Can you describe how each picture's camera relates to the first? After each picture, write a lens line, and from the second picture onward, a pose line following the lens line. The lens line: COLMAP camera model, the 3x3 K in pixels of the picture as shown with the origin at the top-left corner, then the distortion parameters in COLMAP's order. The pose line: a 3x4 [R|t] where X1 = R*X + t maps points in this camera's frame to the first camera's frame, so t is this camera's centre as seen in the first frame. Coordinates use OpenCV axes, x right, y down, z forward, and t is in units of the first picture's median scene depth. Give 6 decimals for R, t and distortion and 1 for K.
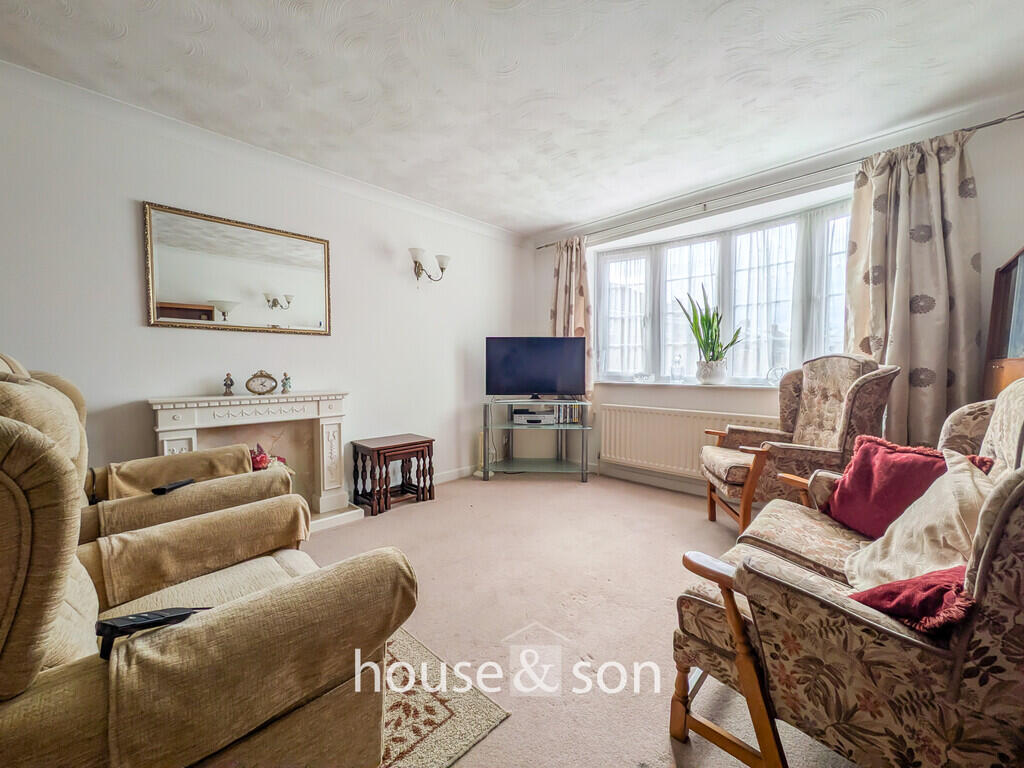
lens RADIAL K [[404.4, 0, 512.0], [0, 404.4, 384.0], [0, 0, 1]] dist [-0.000922, 0.000837]
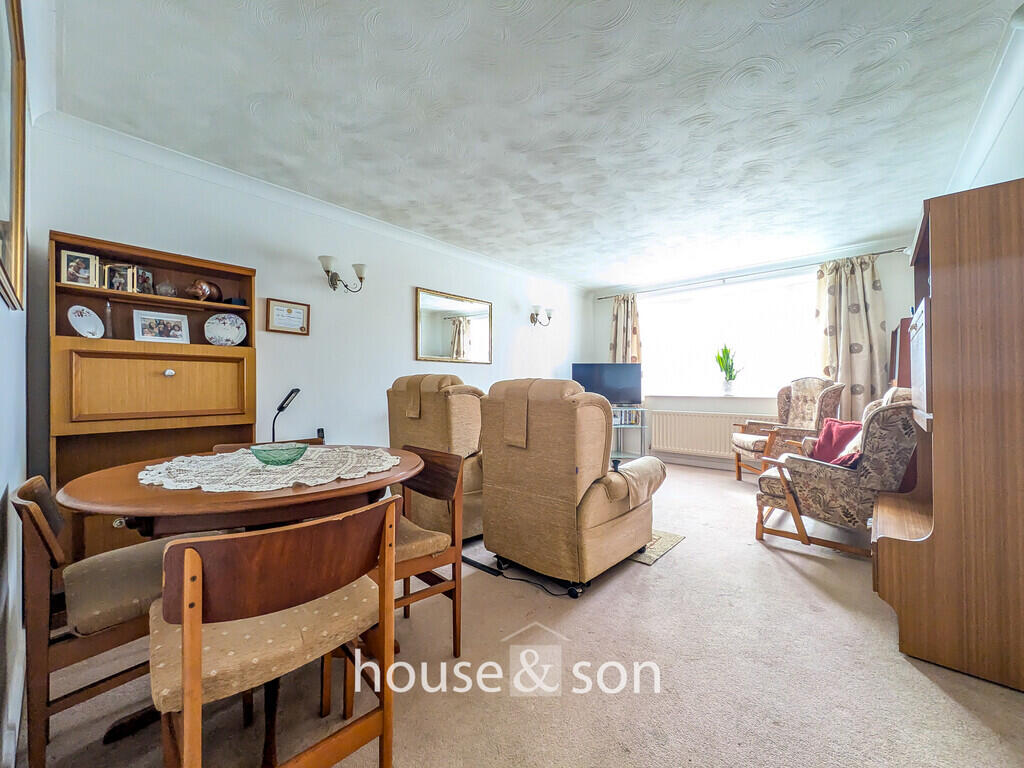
lens RADIAL K [[404.4, 0, 512.0], [0, 404.4, 384.0], [0, 0, 1]] dist [-0.000922, 0.000837]
pose [[0.998252, -0.002727, 0.059037, -0.588558], [0.005296, 0.999044, -0.043401, 0.027747], [-0.058862, 0.043637, 0.997312, -0.662269]]
